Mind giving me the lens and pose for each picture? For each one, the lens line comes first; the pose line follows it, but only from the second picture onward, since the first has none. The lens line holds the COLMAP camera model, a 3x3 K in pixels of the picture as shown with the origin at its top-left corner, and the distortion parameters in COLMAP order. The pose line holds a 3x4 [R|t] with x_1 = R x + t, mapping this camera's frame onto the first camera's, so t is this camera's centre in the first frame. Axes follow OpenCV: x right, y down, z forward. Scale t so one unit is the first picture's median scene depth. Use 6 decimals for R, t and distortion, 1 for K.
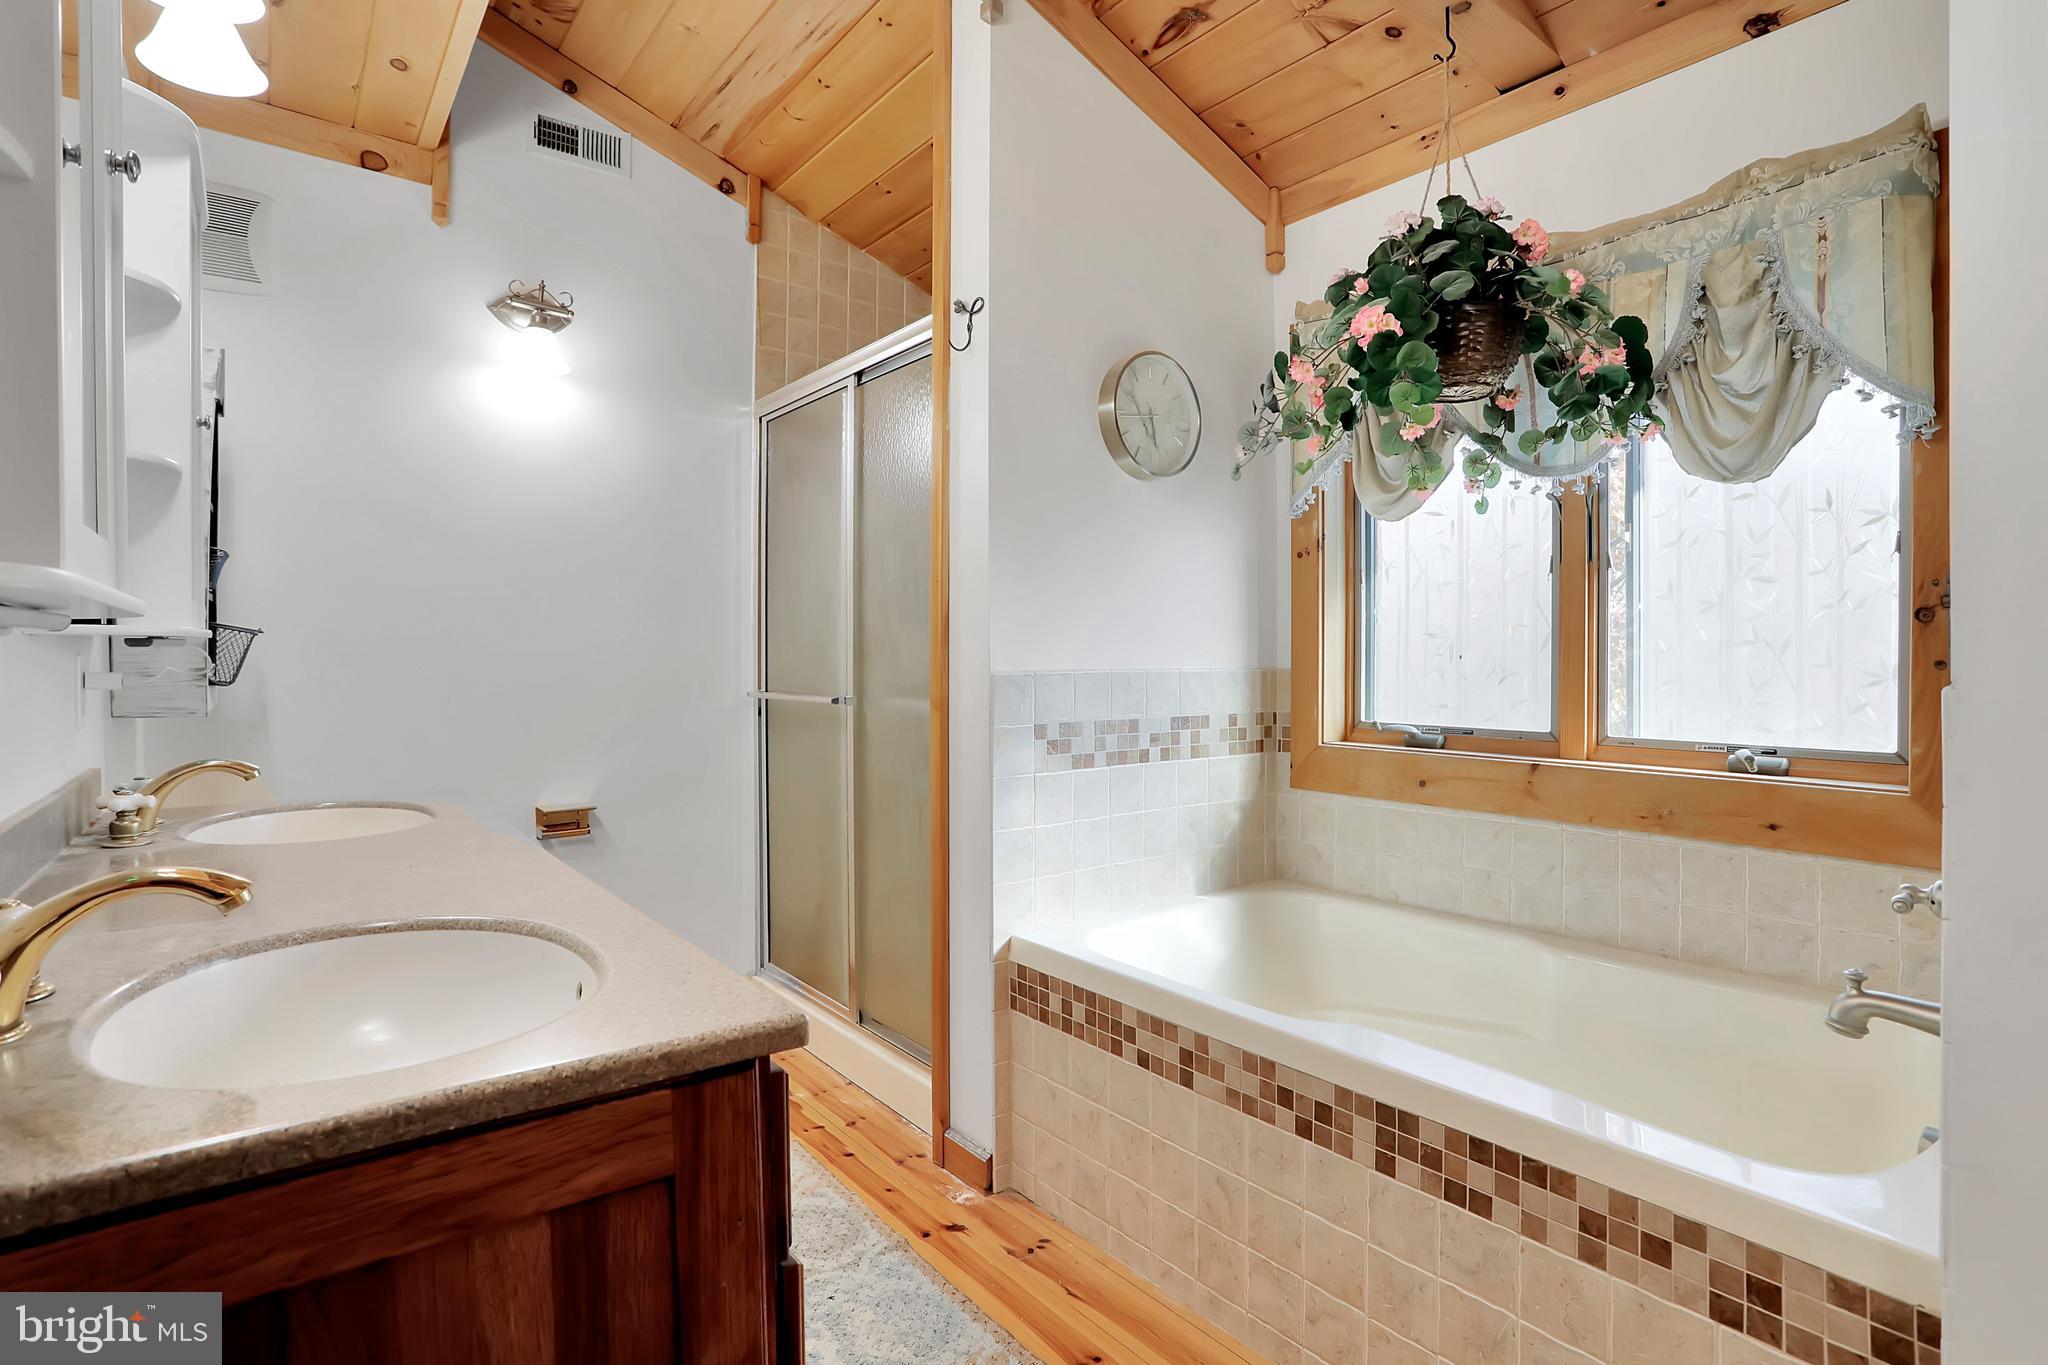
lens RADIAL K [[1005.1, 0, 1017.6], [0, 1005.1, 676.2], [0, 0, 1]] dist [-0.073513, 0.029956]
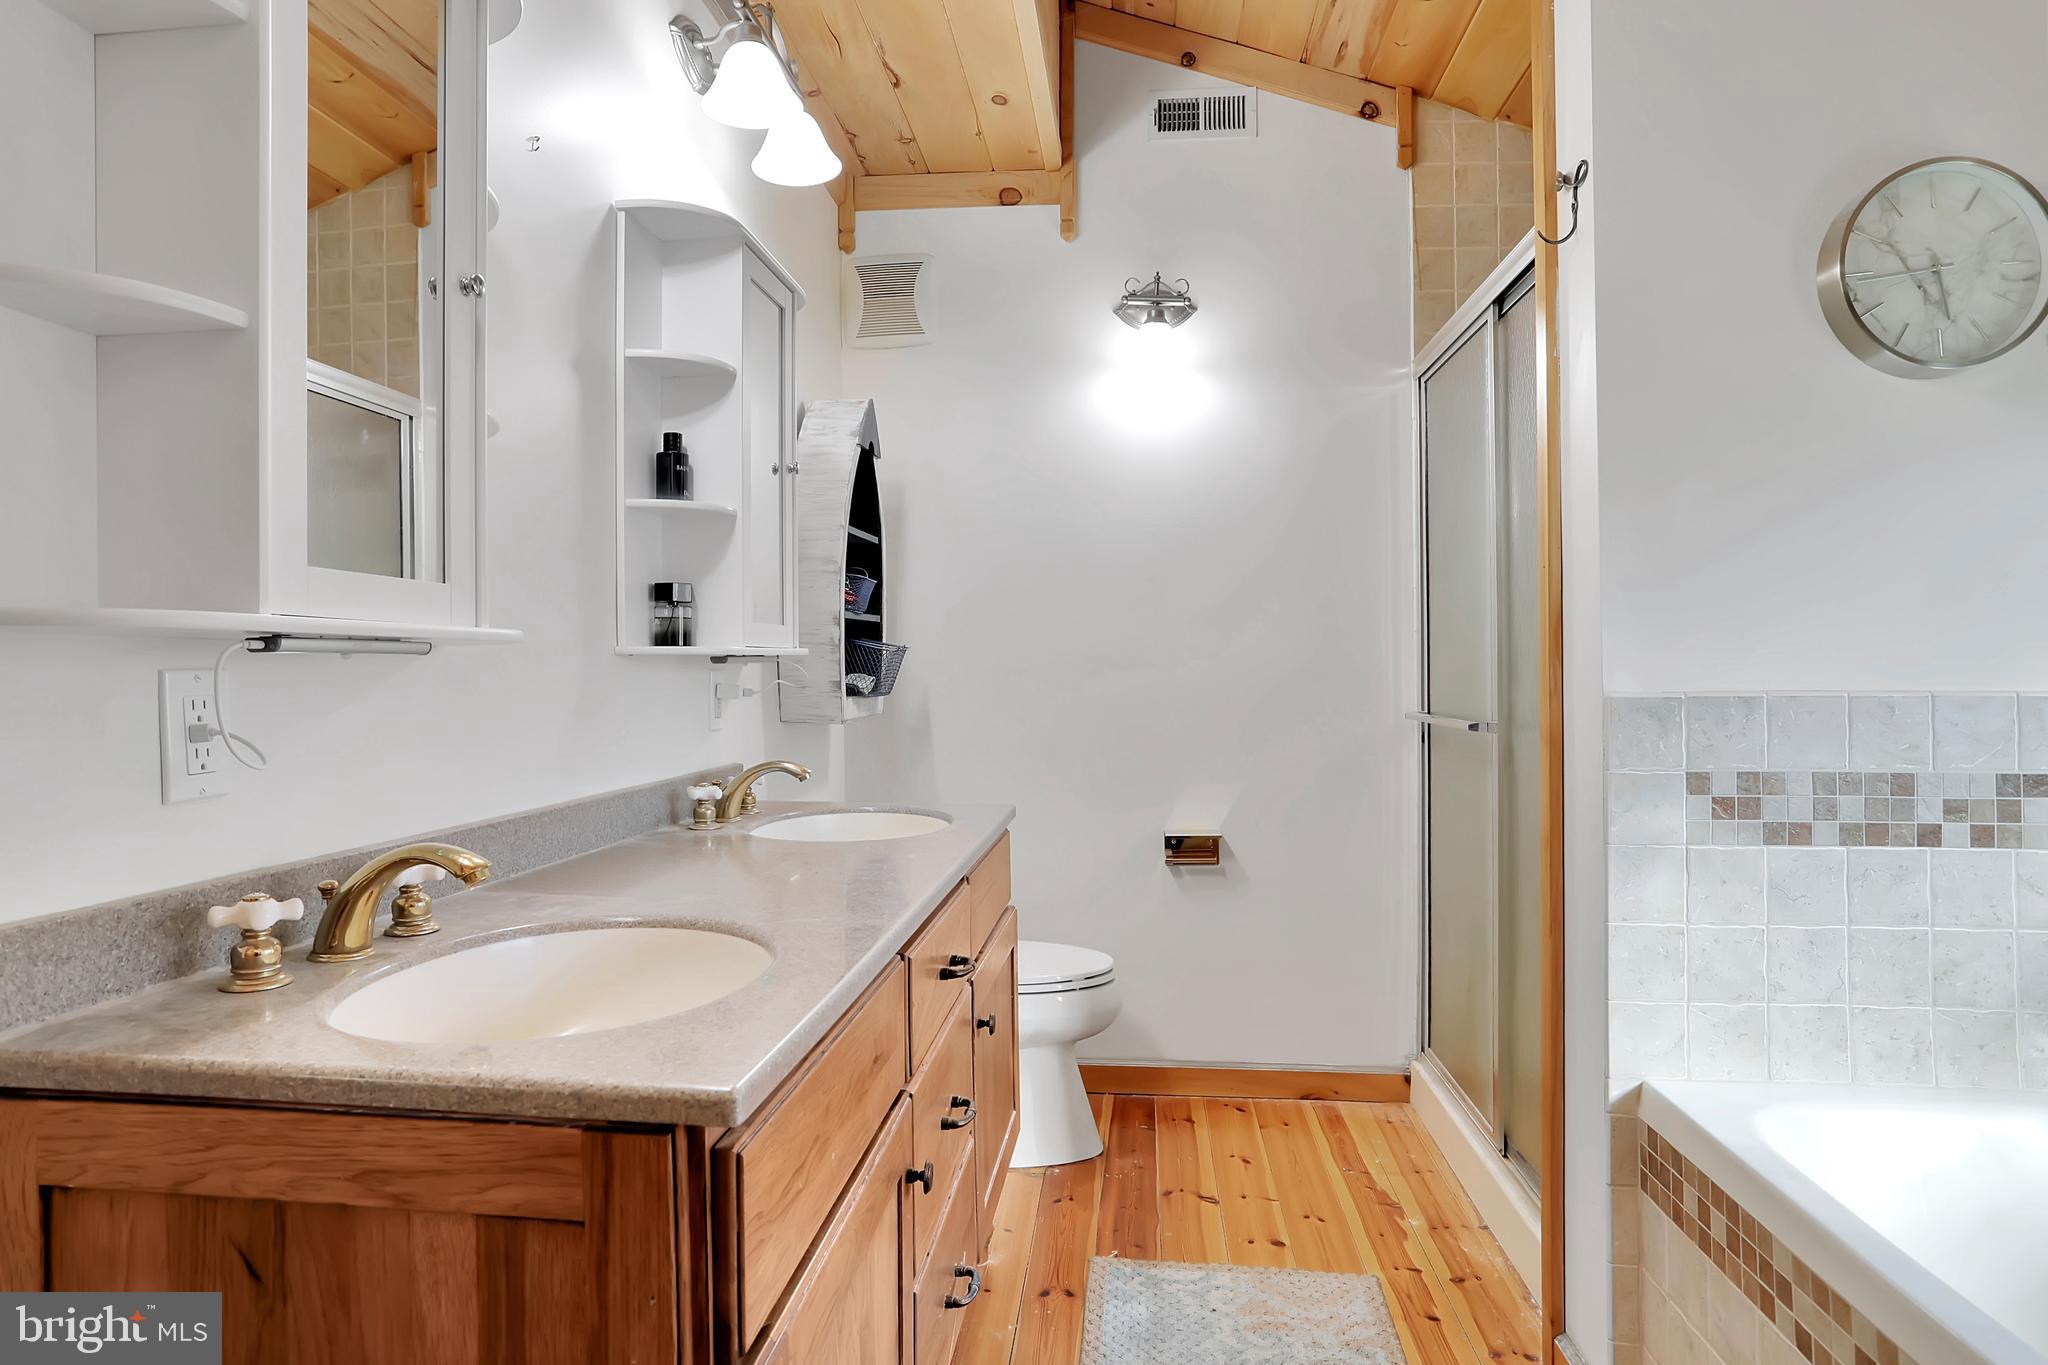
lens RADIAL K [[1145.1, 0, 1021.6], [0, 1145.1, 669.4], [0, 0, 1]] dist [-0.071719, 0.048023]
pose [[0.719747, -0.001098, -0.694235, 0.203583], [-0.011054, 0.999854, -0.013042, -0.005434], [0.694148, 0.017061, 0.719630, 0.143734]]
